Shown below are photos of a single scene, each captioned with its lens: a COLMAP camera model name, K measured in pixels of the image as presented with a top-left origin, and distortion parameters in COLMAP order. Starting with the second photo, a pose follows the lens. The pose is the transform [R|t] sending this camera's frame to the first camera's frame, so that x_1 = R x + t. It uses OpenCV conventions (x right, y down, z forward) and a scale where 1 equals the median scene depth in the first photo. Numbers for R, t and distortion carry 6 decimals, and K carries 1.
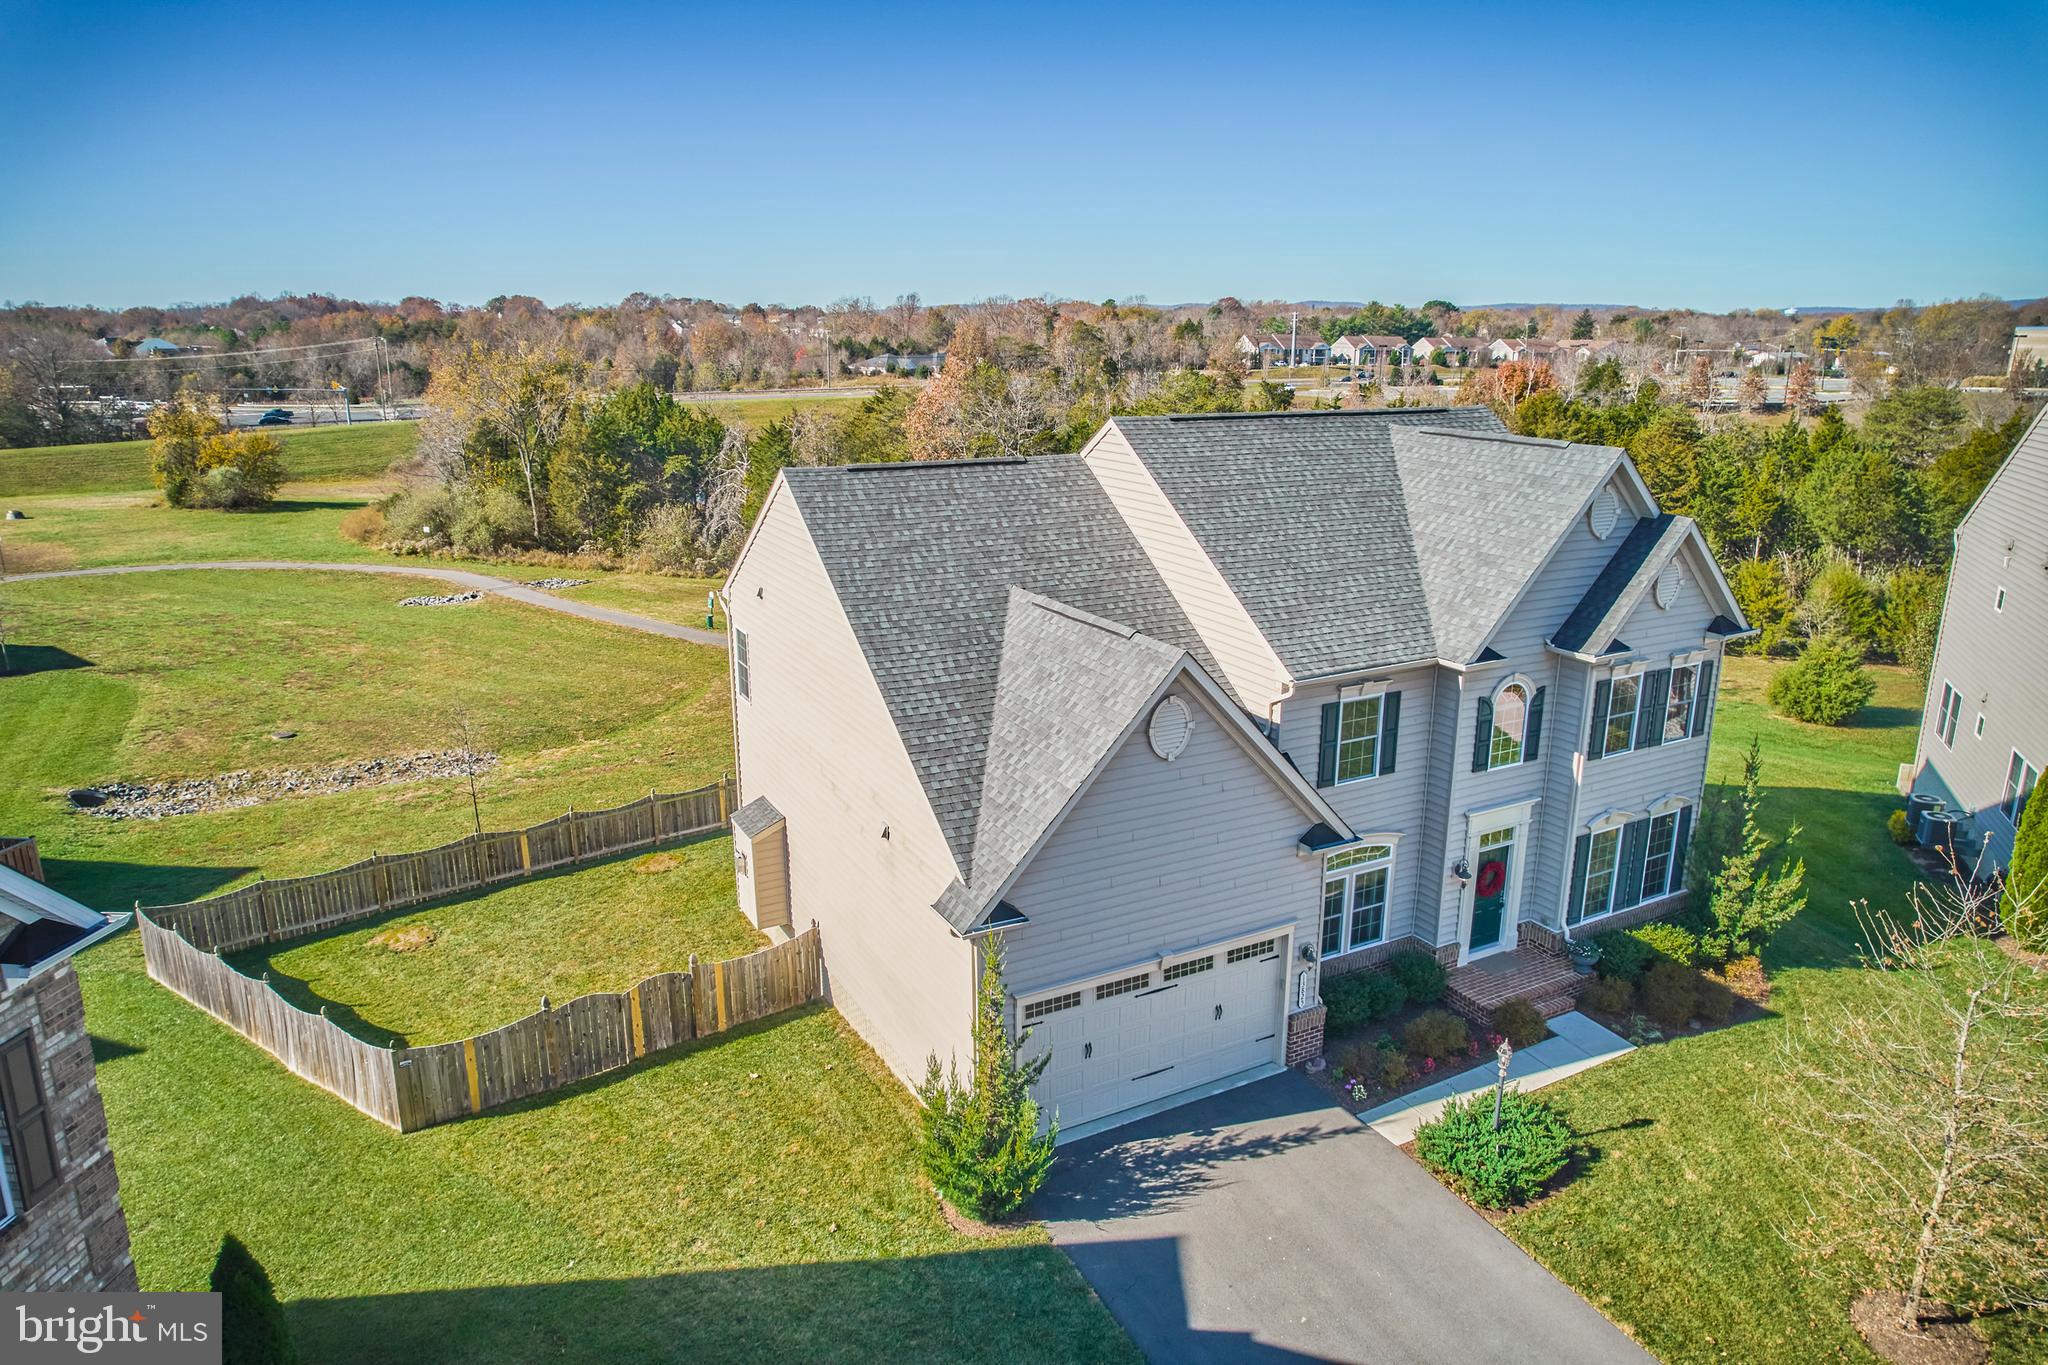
lens RADIAL K [[1311.4, 0, 1027.6], [0, 1311.4, 675.9], [0, 0, 1]] dist [-0.073203, 0.062503]
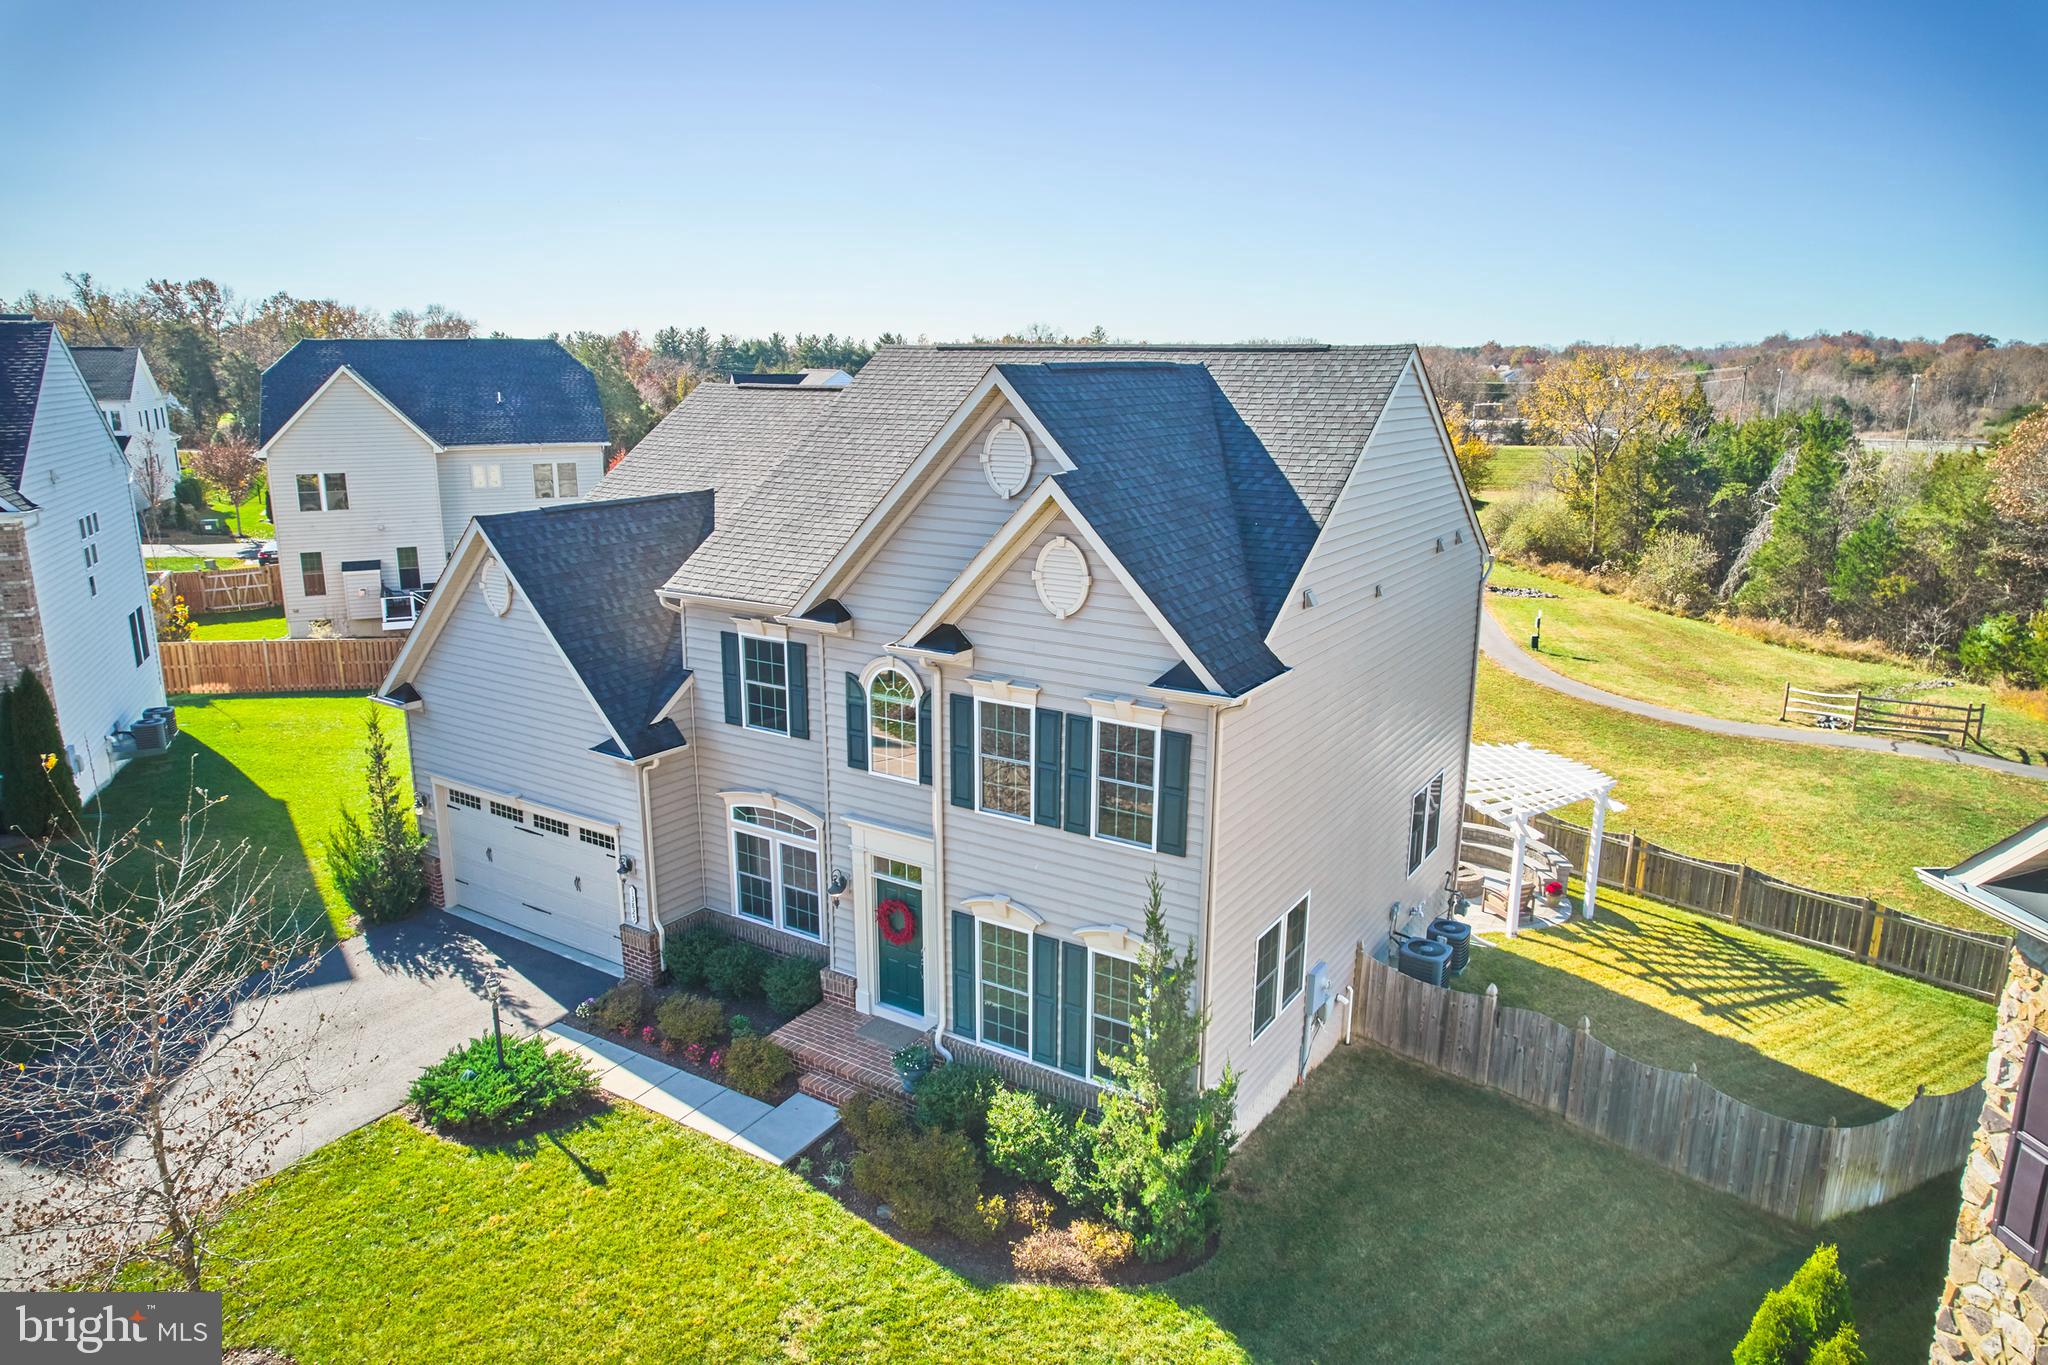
lens RADIAL K [[1311.4, 0, 1029.5], [0, 1311.4, 676.5], [0, 0, 1]] dist [-0.073203, 0.062503]
pose [[0.486352, 0.206078, -0.849113, 0.786479], [-0.230573, 0.967613, 0.102771, -0.065041], [0.842792, 0.145799, 0.518117, 0.488471]]
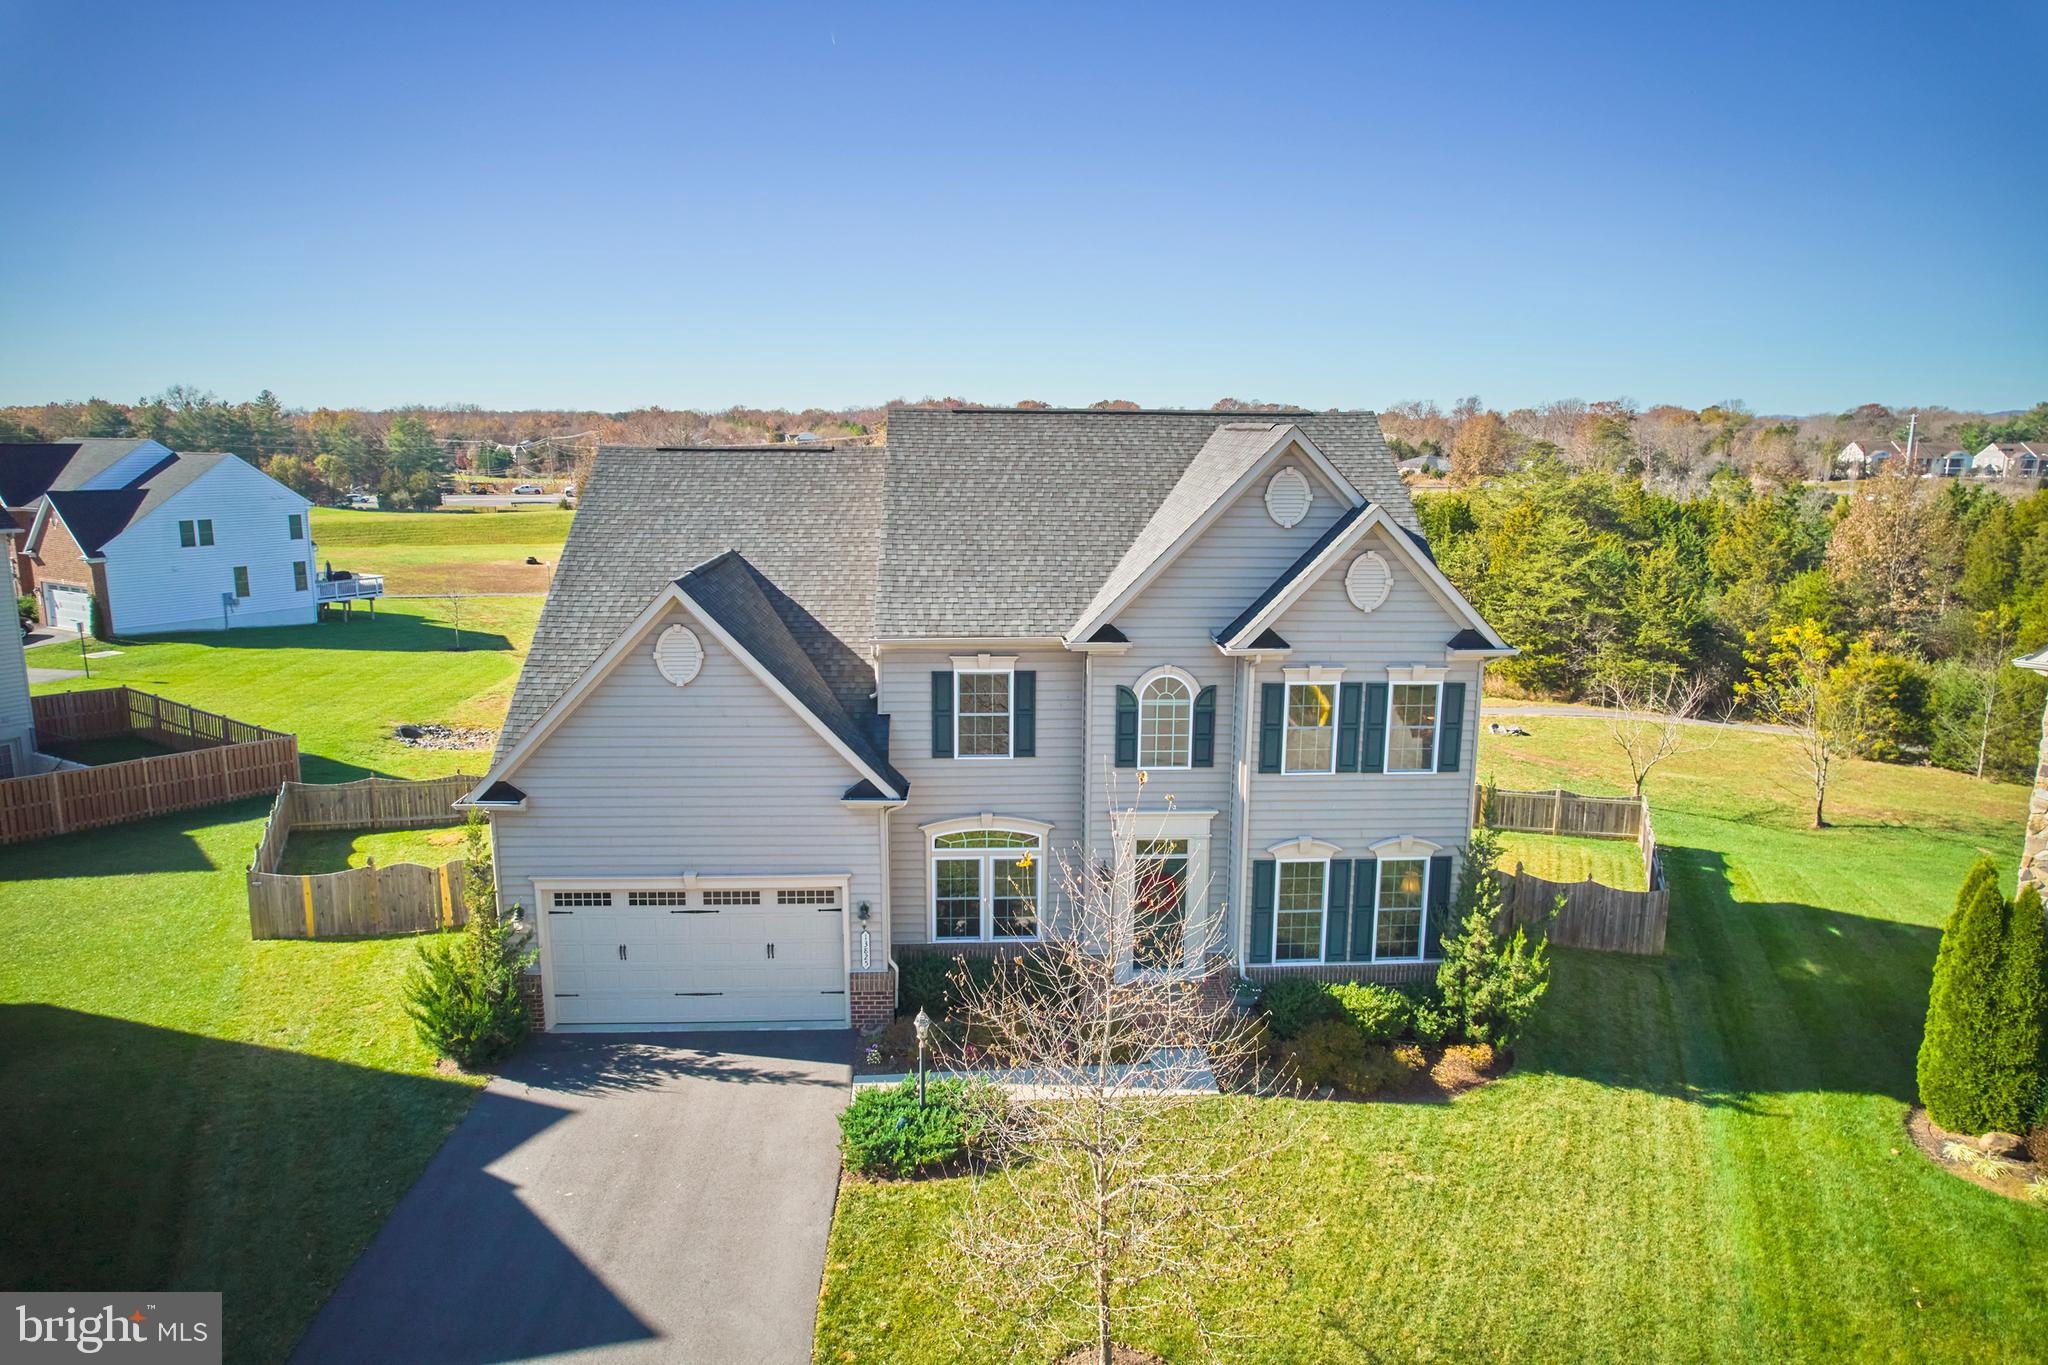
lens RADIAL K [[1311.4, 0, 1027.1], [0, 1311.4, 677.2], [0, 0, 1]] dist [-0.073203, 0.062503]
pose [[0.904518, 0.082888, -0.418302, 0.493343], [-0.115117, 0.991971, -0.052361, 0.048793], [0.410603, 0.095515, 0.906798, 0.082916]]
